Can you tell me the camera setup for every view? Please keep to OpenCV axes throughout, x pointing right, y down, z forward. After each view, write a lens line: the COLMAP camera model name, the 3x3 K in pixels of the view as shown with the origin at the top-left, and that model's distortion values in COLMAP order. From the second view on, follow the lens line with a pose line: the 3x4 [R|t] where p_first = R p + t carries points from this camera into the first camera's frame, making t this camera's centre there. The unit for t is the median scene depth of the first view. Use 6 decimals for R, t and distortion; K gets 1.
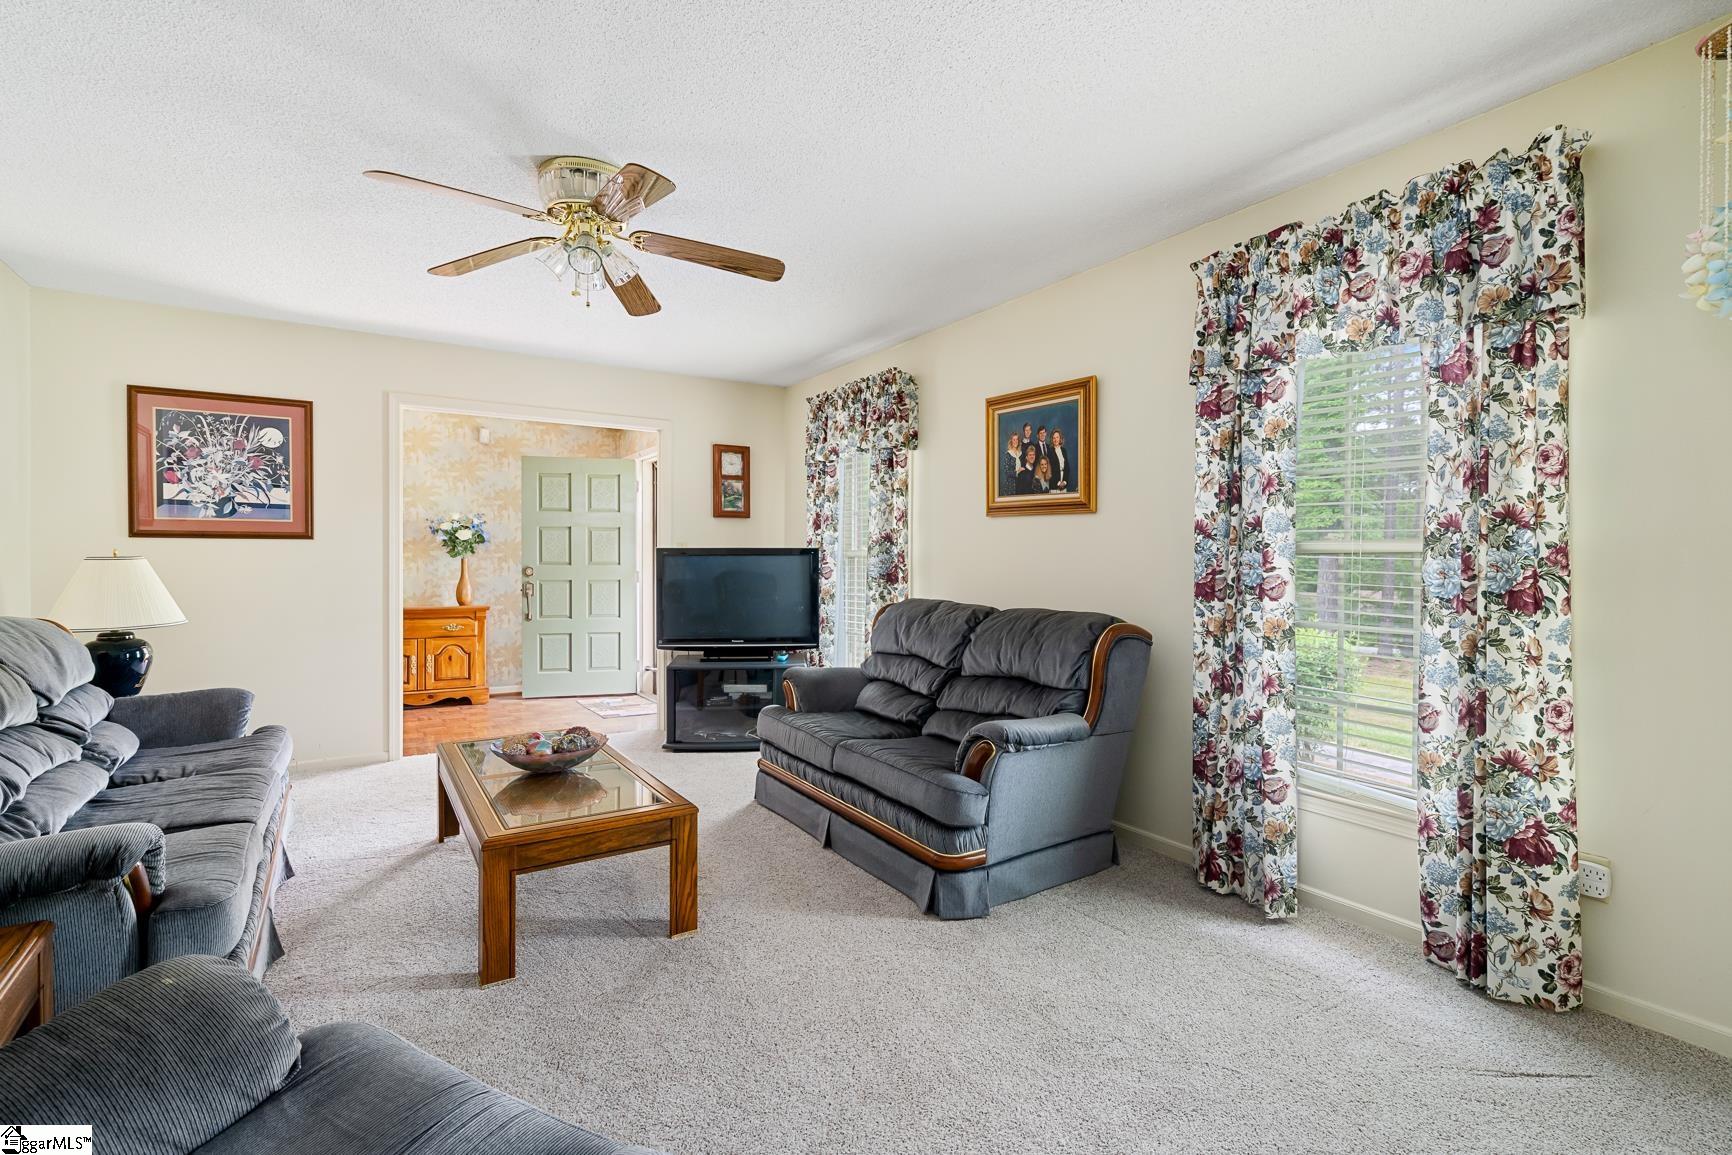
lens RADIAL K [[787.1, 0, 870.2], [0, 787.1, 559.9], [0, 0, 1]] dist [-0.014881, 0.000131]
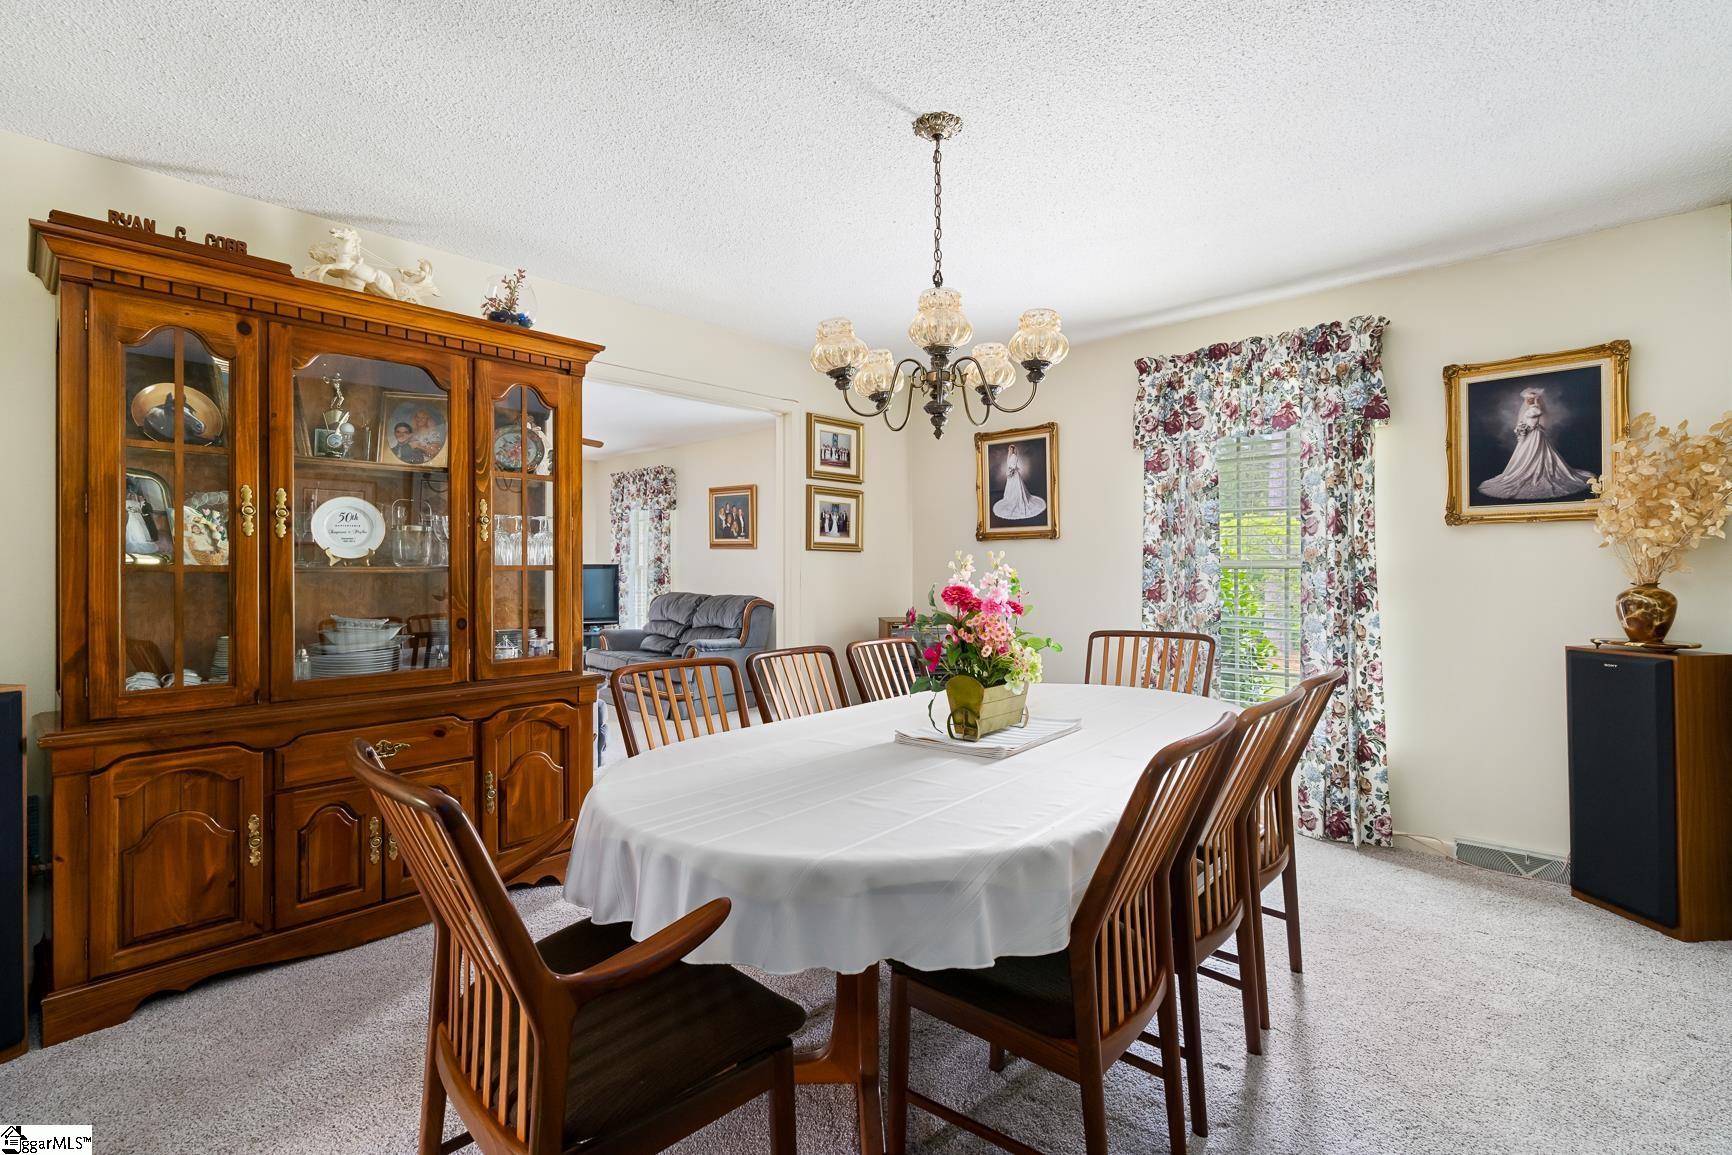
lens RADIAL K [[787.1, 0, 863.8], [0, 787.1, 563.1], [0, 0, 1]] dist [-0.014881, 0.000131]
pose [[0.971077, -0.004932, 0.238717, 0.048316], [0.005625, 0.999982, -0.002220, -0.012282], [-0.238702, 0.003499, 0.971087, -0.863276]]
